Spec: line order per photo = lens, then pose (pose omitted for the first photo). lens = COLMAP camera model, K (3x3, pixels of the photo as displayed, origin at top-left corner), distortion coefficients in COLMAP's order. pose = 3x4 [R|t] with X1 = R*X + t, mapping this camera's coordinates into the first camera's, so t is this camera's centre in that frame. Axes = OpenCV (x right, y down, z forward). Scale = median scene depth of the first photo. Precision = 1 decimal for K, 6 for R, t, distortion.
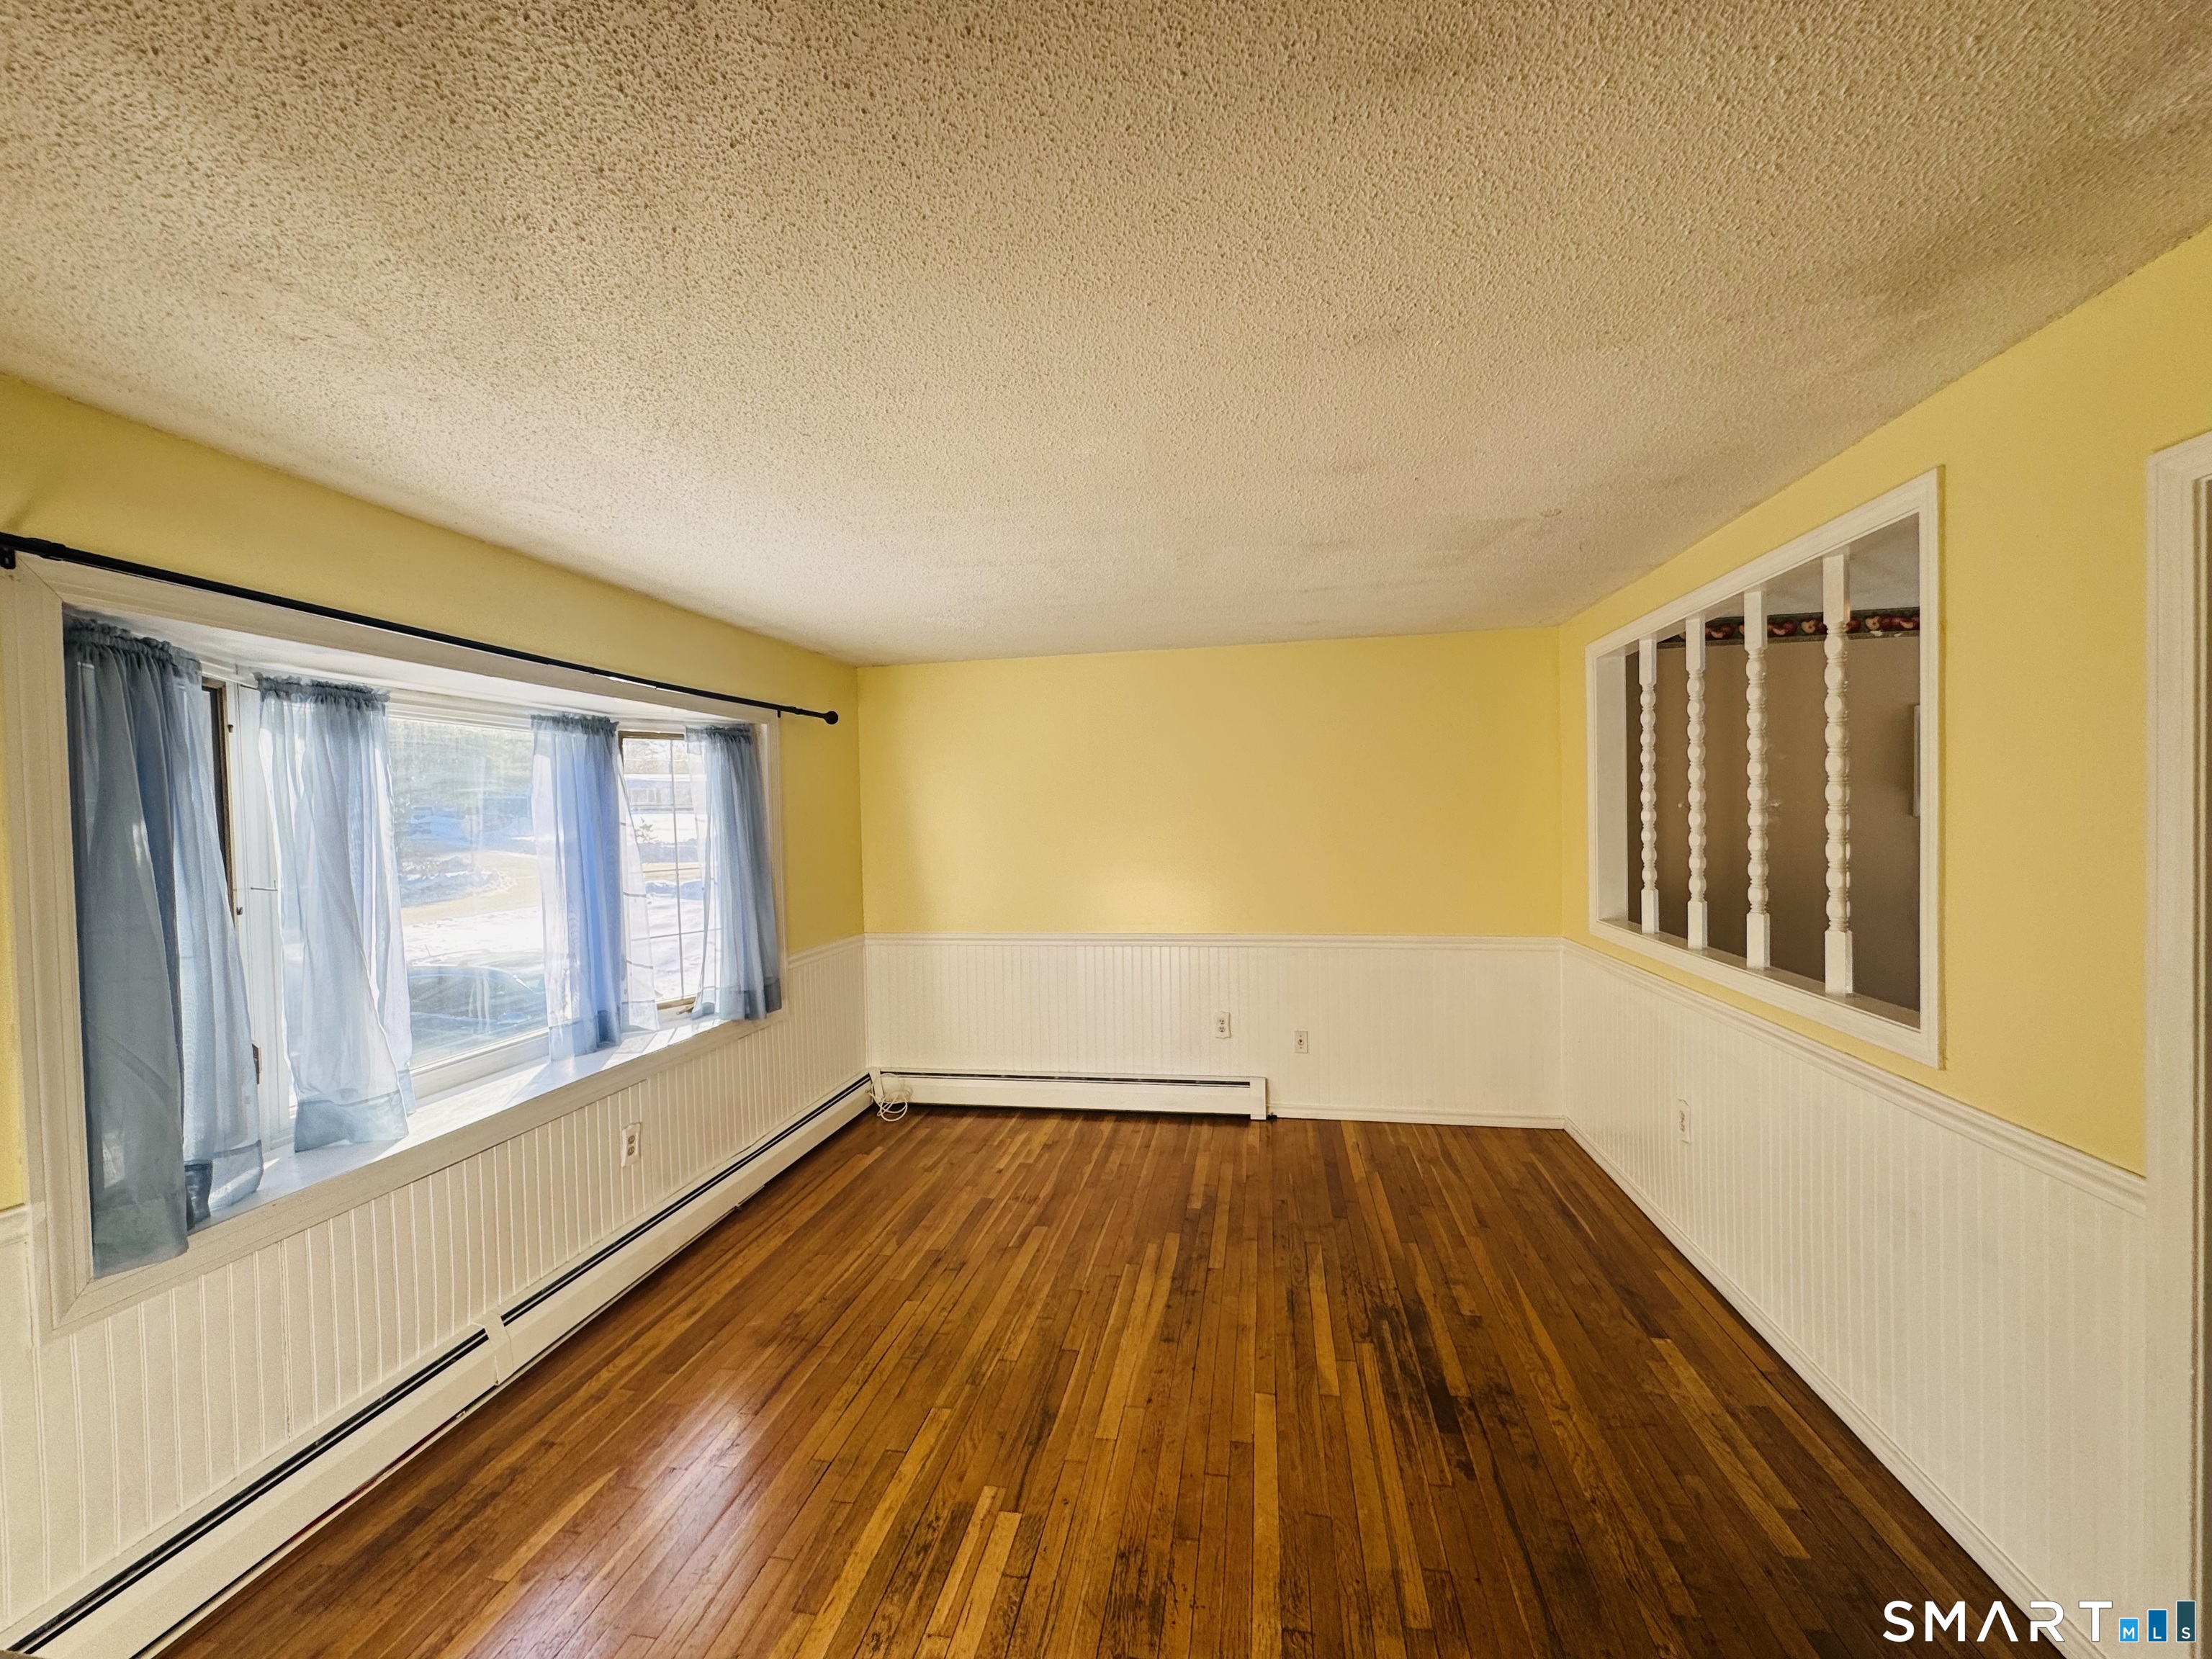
lens RADIAL K [[875.7, 0, 1104.7], [0, 875.7, 832.4], [0, 0, 1]] dist [-0.002391, -0.000082]
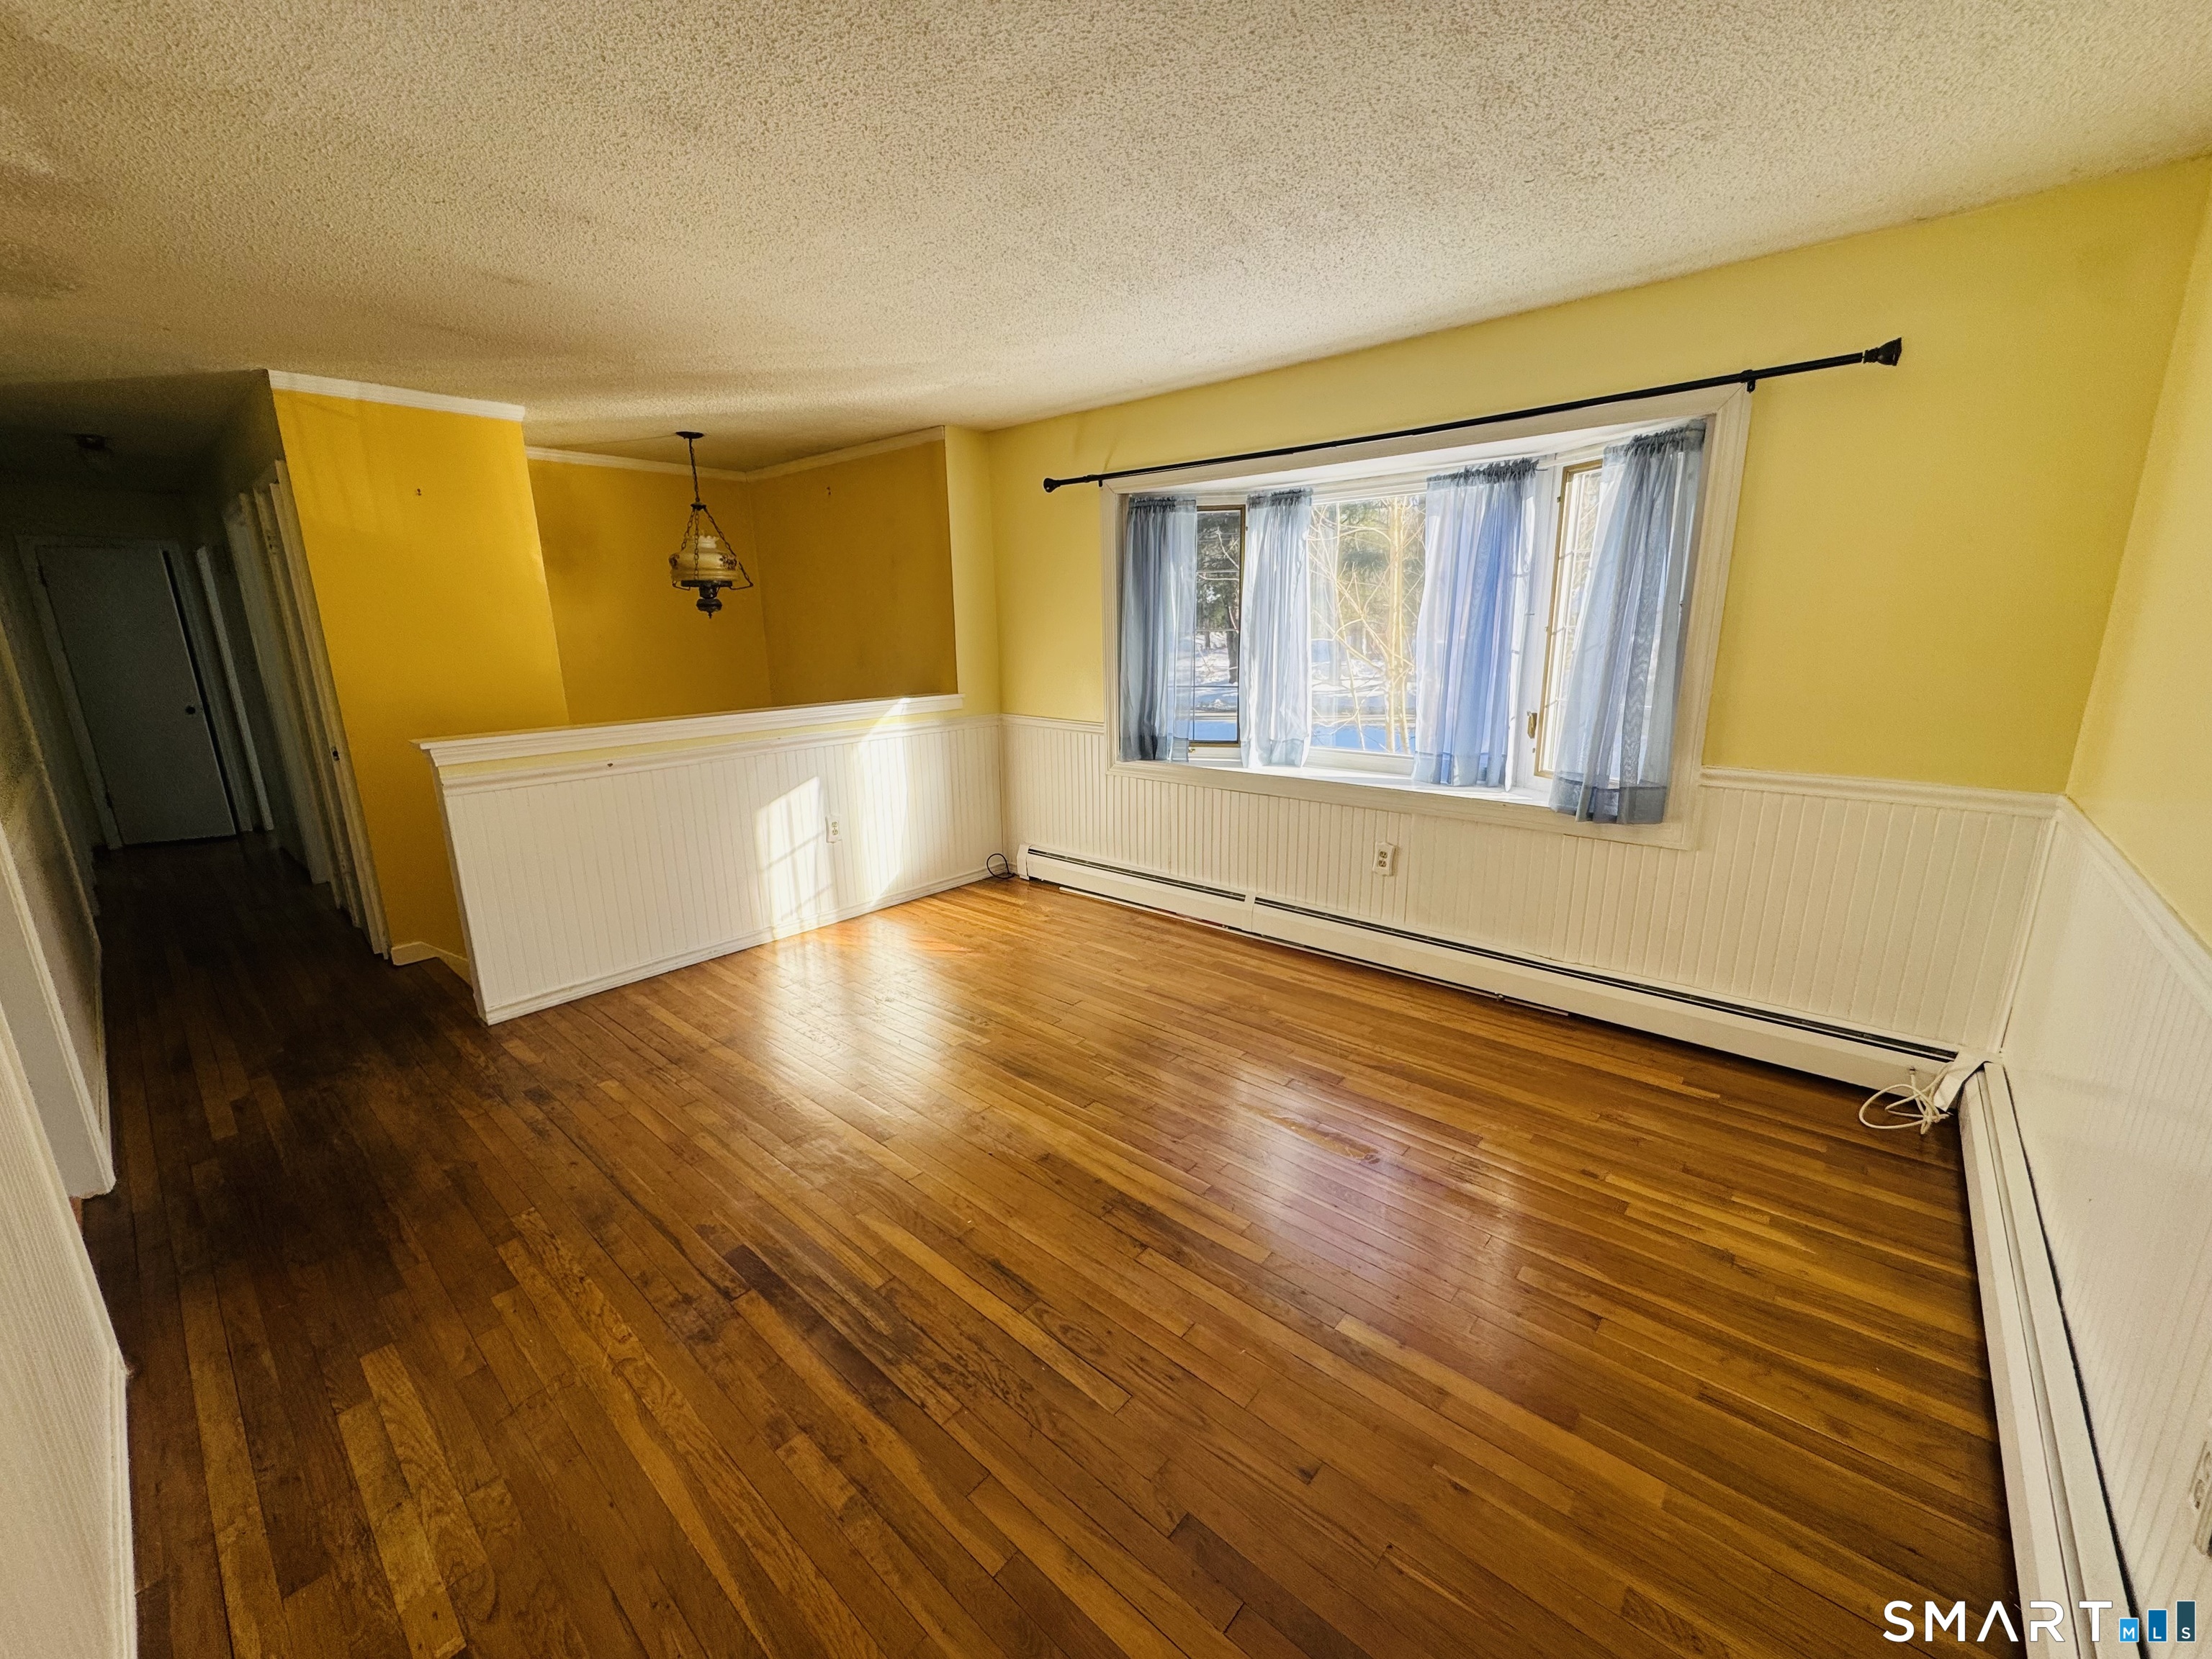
lens RADIAL K [[875.7, 0, 1104.1], [0, 875.7, 832.2], [0, 0, 1]] dist [-0.002391, -0.000082]
pose [[-0.512872, 0.236341, -0.825291, 0.653591], [0.012767, 0.963350, 0.267944, 0.000929], [0.858370, 0.126884, -0.497093, 1.328286]]
